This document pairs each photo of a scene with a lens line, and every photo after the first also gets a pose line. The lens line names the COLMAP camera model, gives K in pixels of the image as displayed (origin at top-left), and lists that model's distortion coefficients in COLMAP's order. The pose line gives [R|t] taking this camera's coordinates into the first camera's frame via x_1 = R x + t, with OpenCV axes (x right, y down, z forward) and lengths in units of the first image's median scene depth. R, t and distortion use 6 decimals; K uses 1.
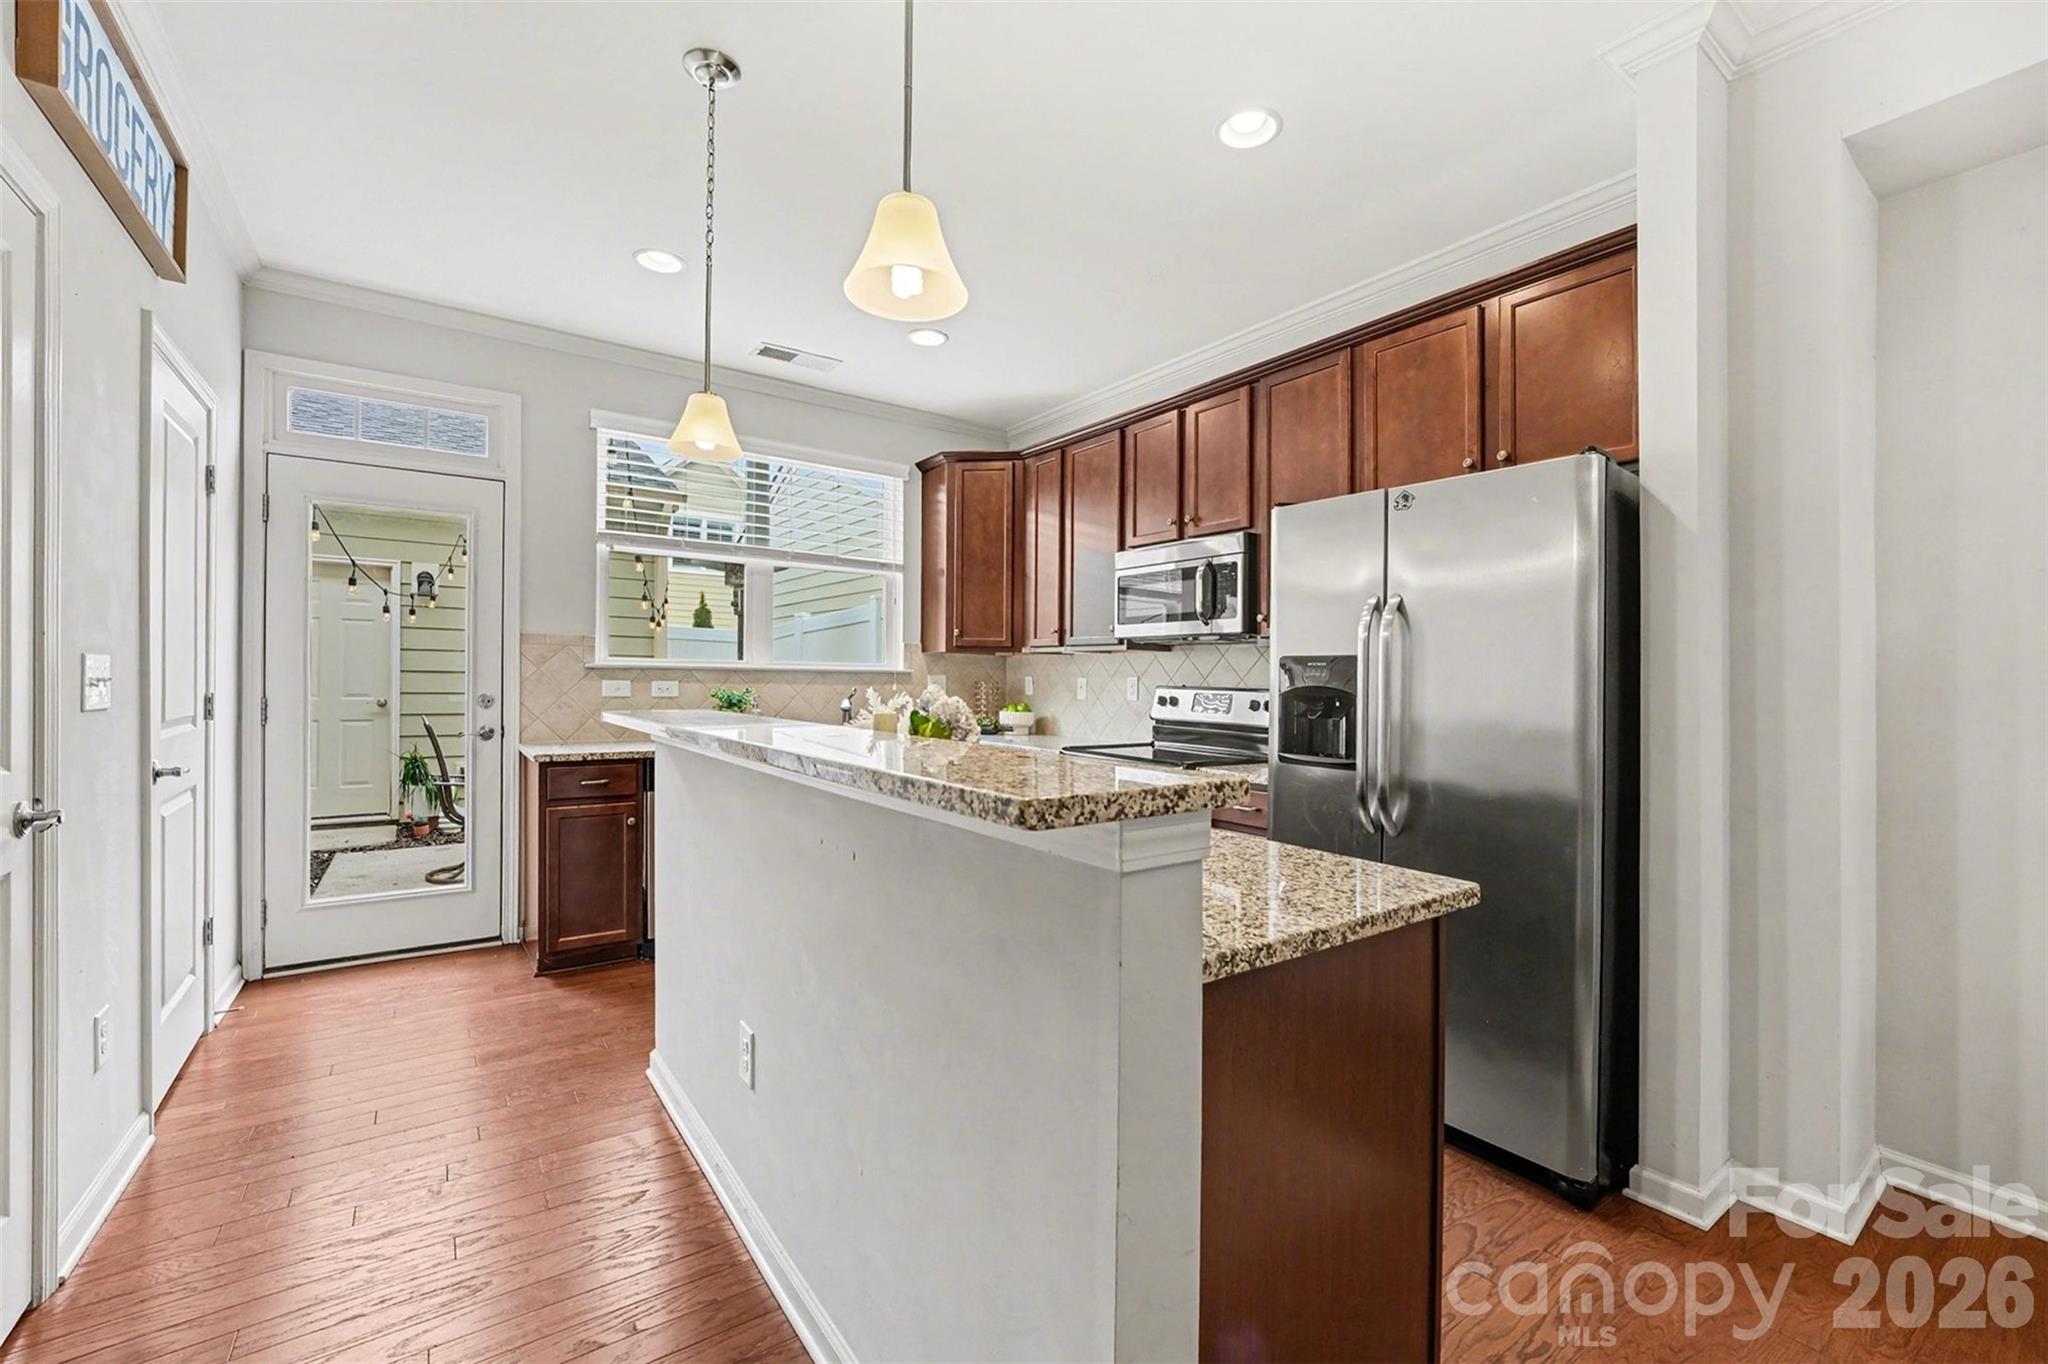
lens RADIAL K [[866.7, 0, 1021.3], [0, 866.7, 677.0], [0, 0, 1]] dist [-0.012683, 0.000295]
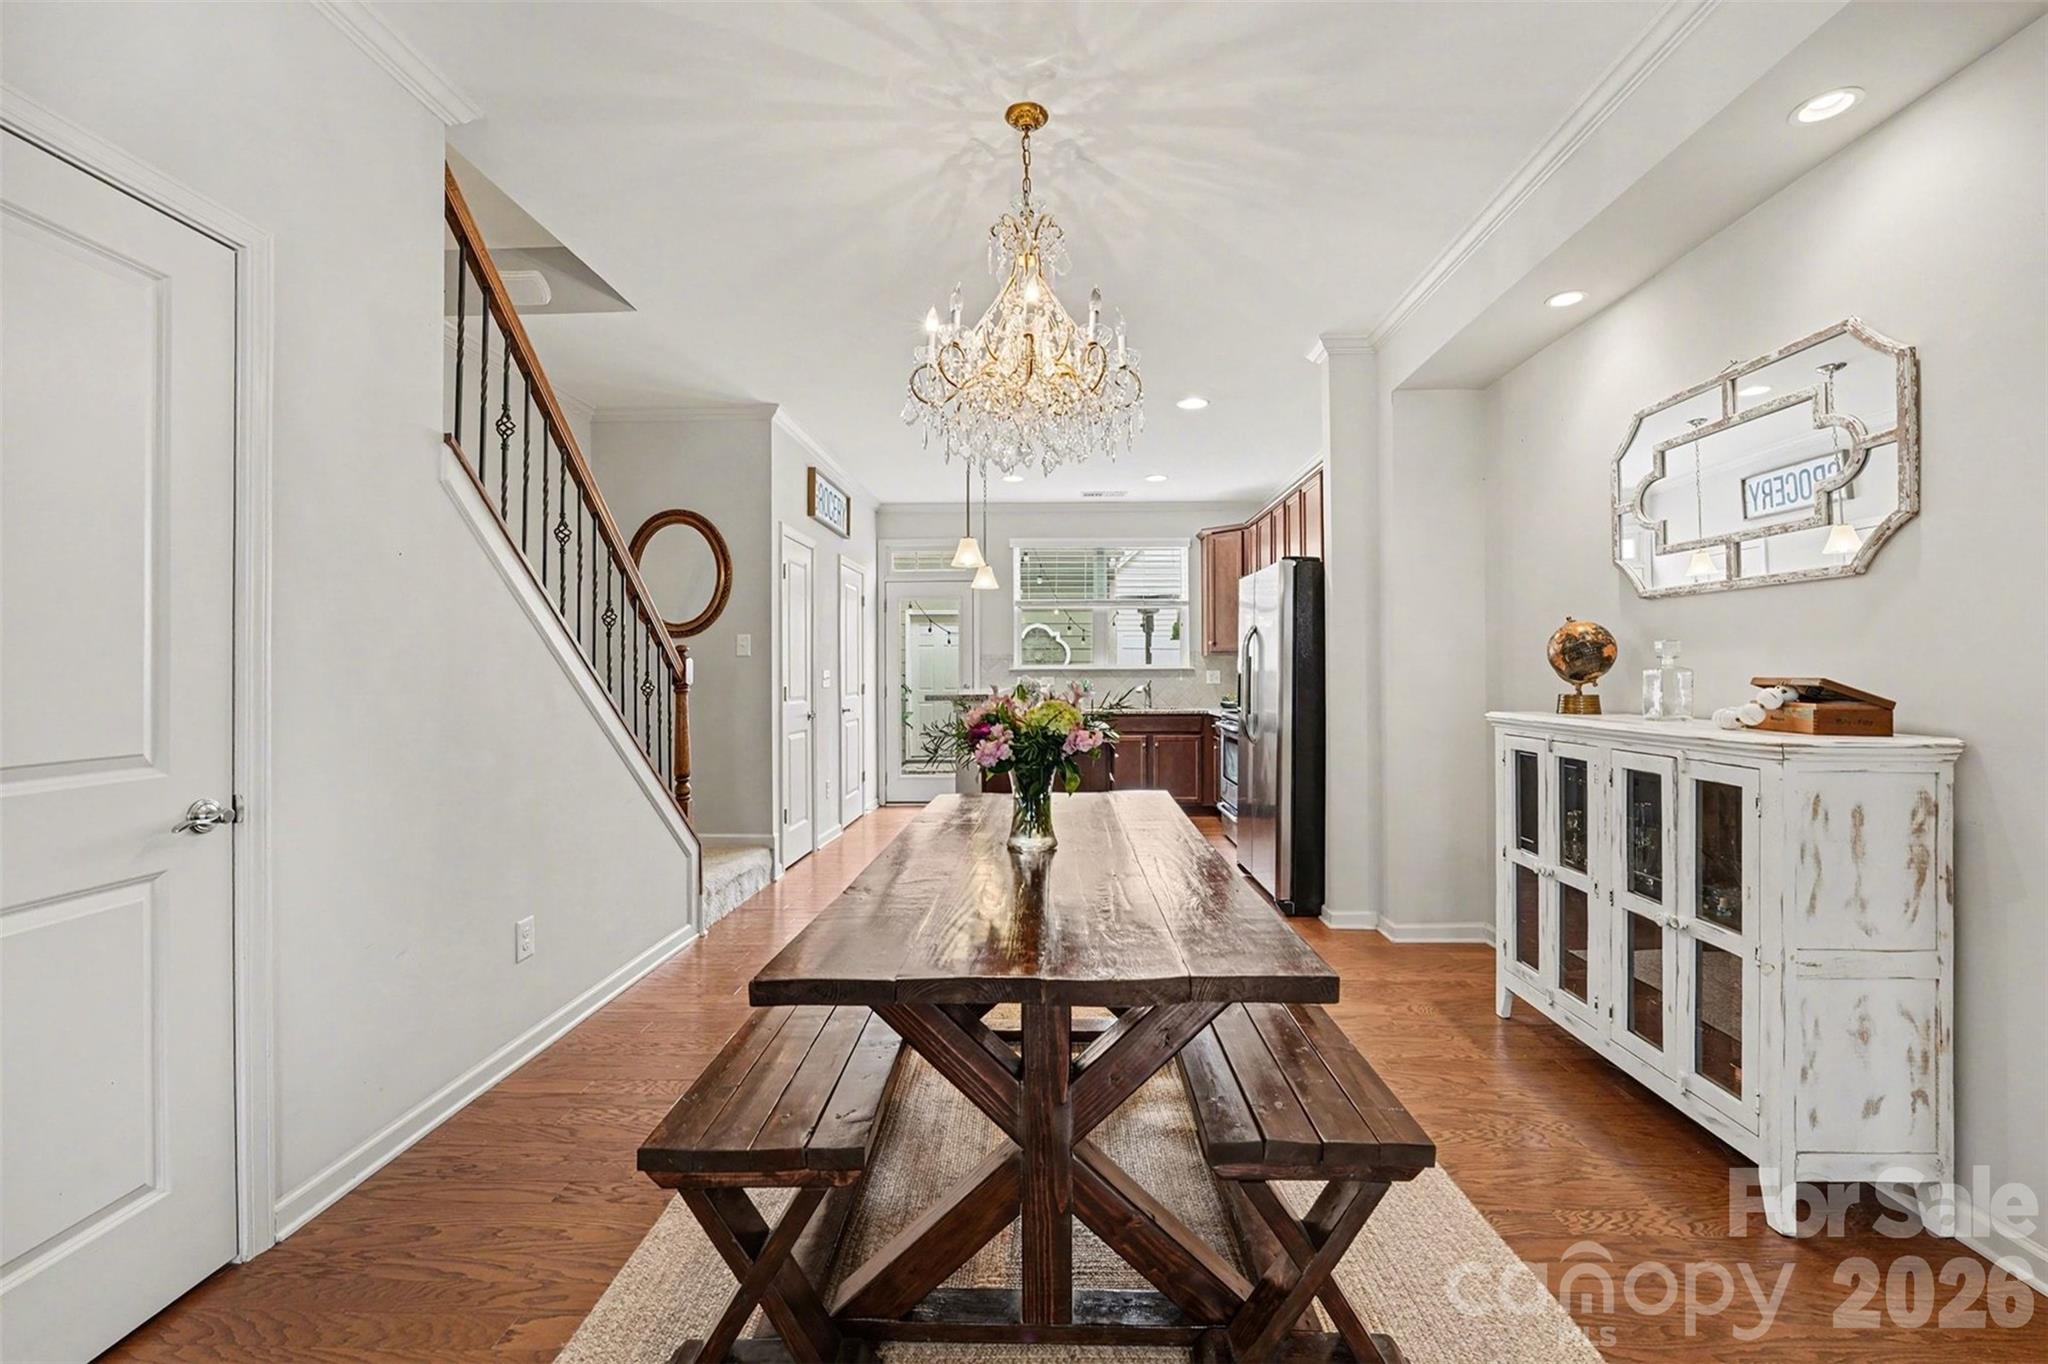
lens RADIAL K [[858.7, 0, 1024.0], [0, 858.7, 682.0], [0, 0, 1]] dist [-0.006977, 0.000532]
pose [[0.791598, -0.010419, -0.610953, 0.866246], [0.016864, 0.999846, 0.004799, 0.008276], [0.610809, -0.014102, 0.791652, -0.642388]]
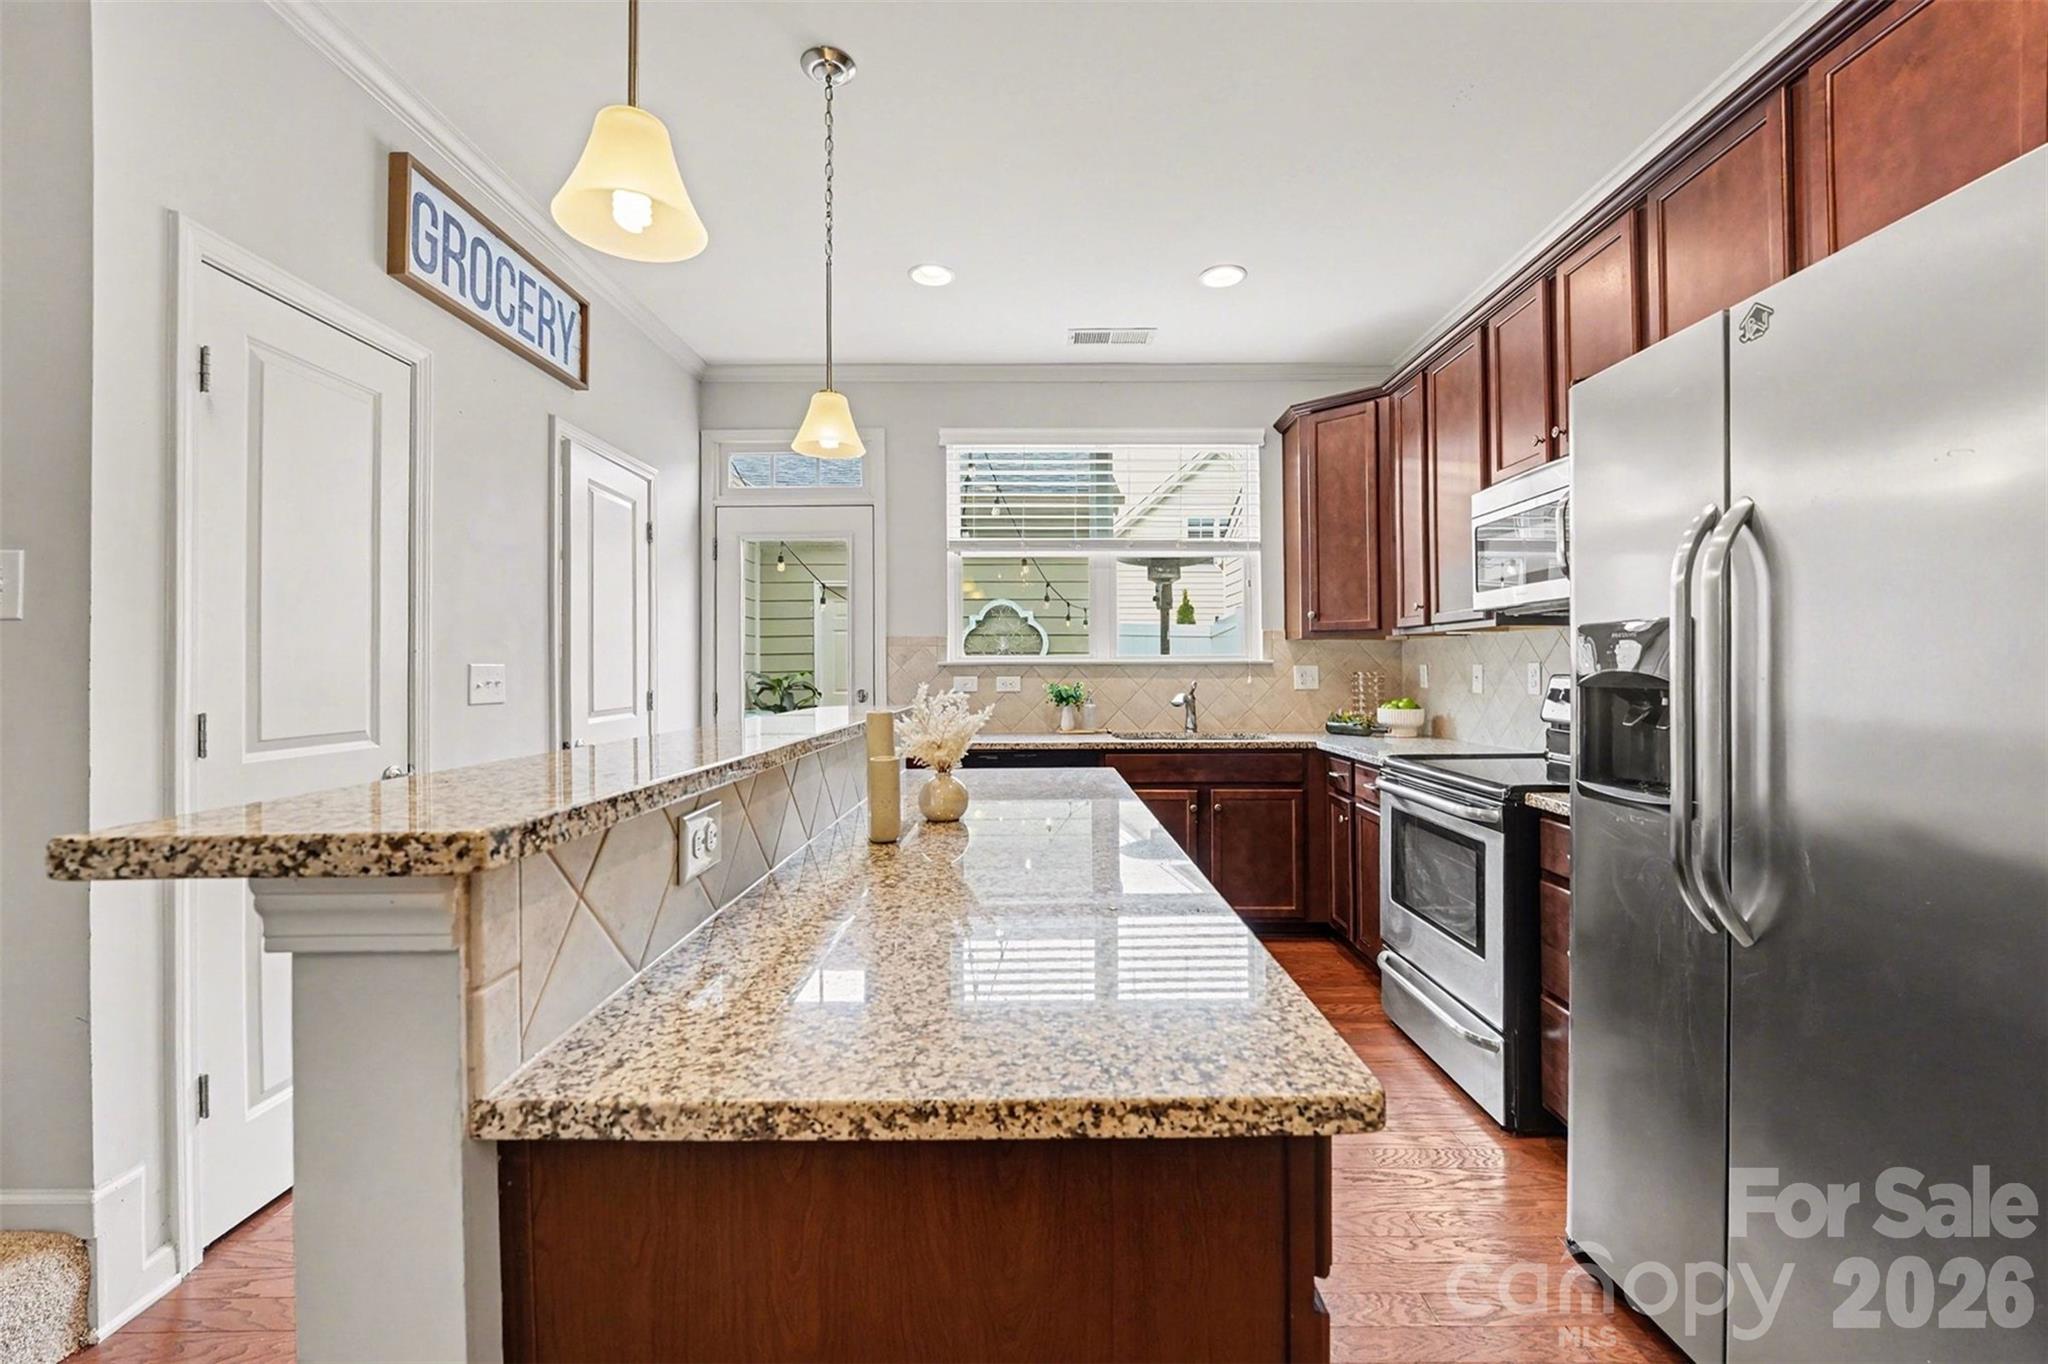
lens RADIAL K [[858.7, 0, 1024.0], [0, 858.7, 682.0], [0, 0, 1]] dist [-0.006977, 0.000532]
pose [[0.807119, -0.010083, -0.590303, 0.273506], [0.018753, 0.999787, 0.008565, 0.003129], [0.590091, -0.017983, 0.807136, 0.214686]]
